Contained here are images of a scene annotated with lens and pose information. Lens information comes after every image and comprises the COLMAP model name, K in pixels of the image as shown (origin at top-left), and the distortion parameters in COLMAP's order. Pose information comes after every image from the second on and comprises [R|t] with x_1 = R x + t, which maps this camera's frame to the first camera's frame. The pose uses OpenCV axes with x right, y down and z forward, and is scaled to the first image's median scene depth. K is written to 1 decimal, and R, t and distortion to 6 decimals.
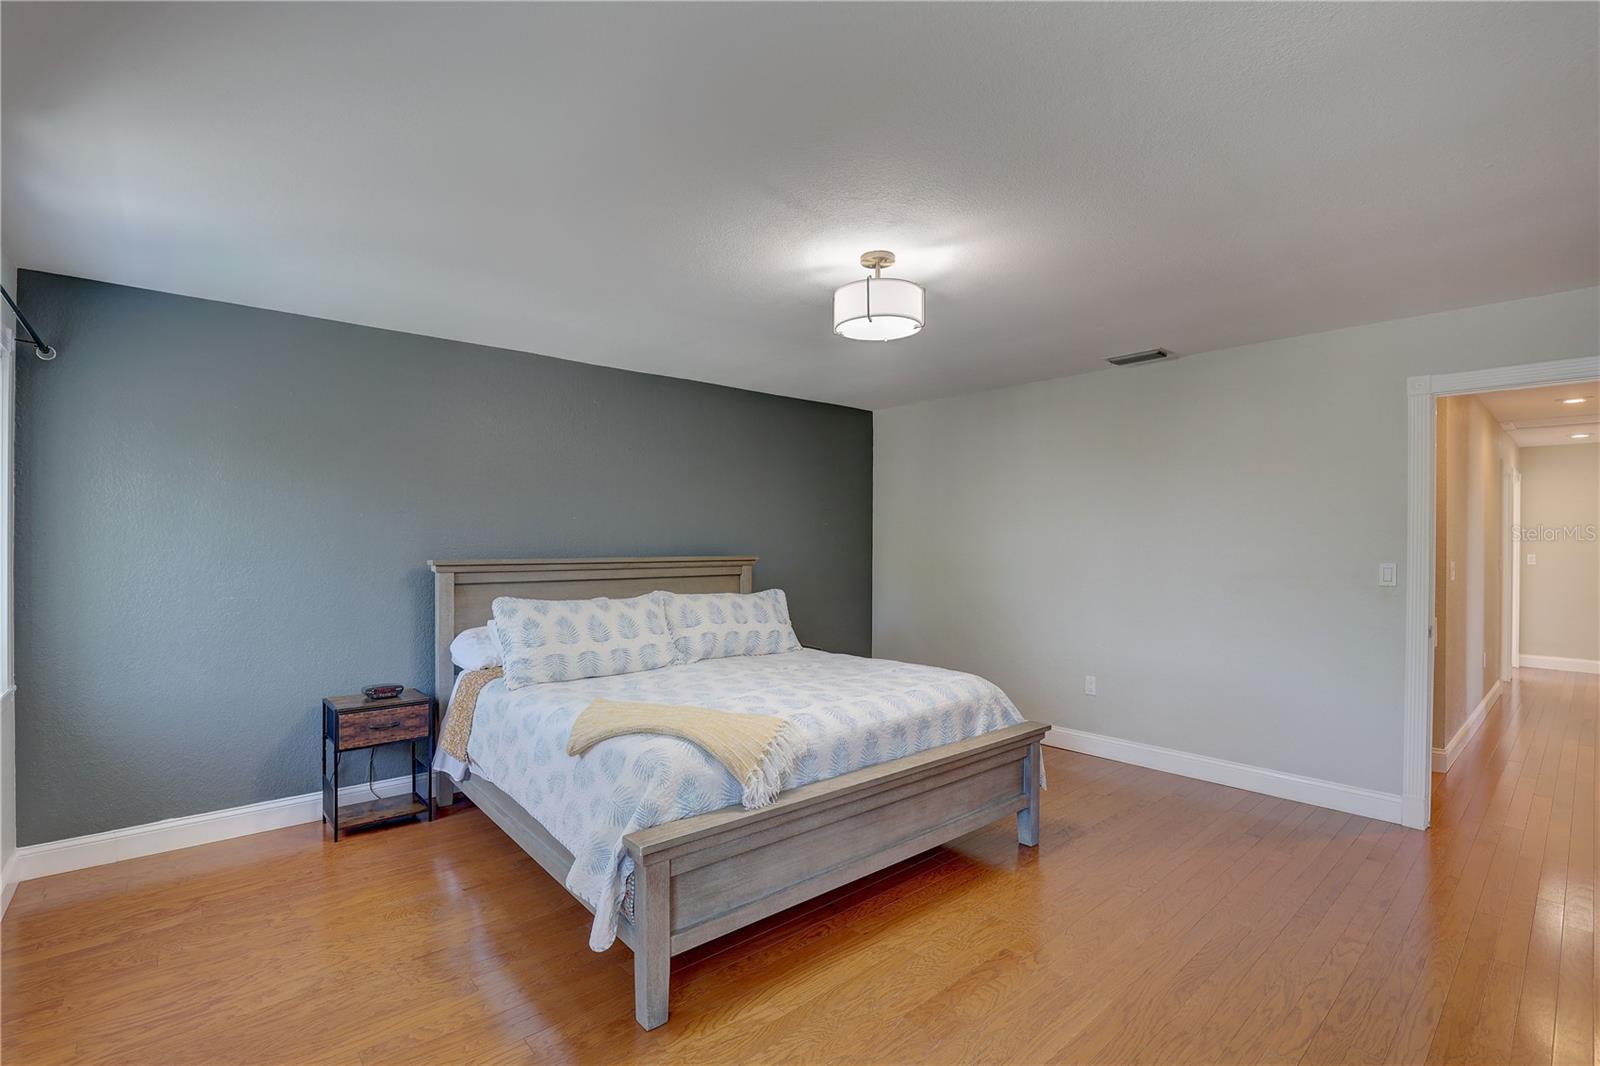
lens RADIAL K [[742.2, 0, 803.3], [0, 742.2, 538.3], [0, 0, 1]] dist [-0.001891, -0.000180]
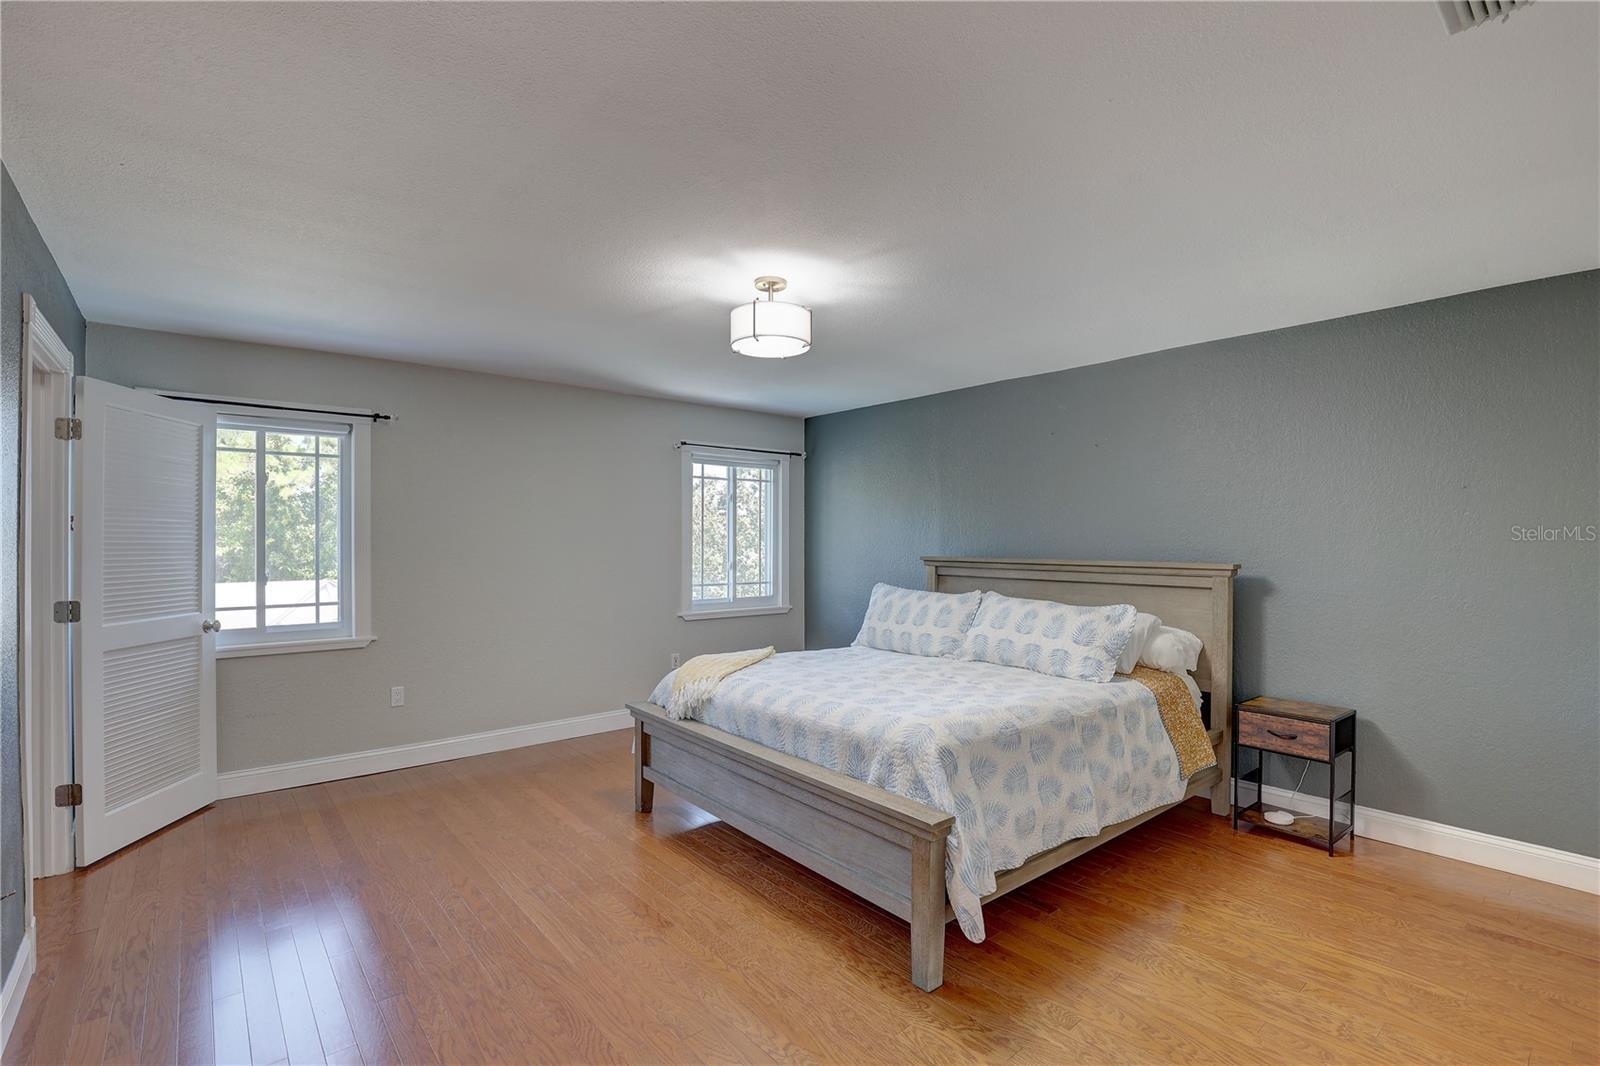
lens RADIAL K [[742.2, 0, 803.3], [0, 742.2, 538.3], [0, 0, 1]] dist [-0.001891, -0.000180]
pose [[-0.045374, -0.010242, -0.998918, 1.125588], [-0.000535, 0.999948, -0.010228, 0.011874], [0.998970, 0.000071, -0.045377, 1.048957]]
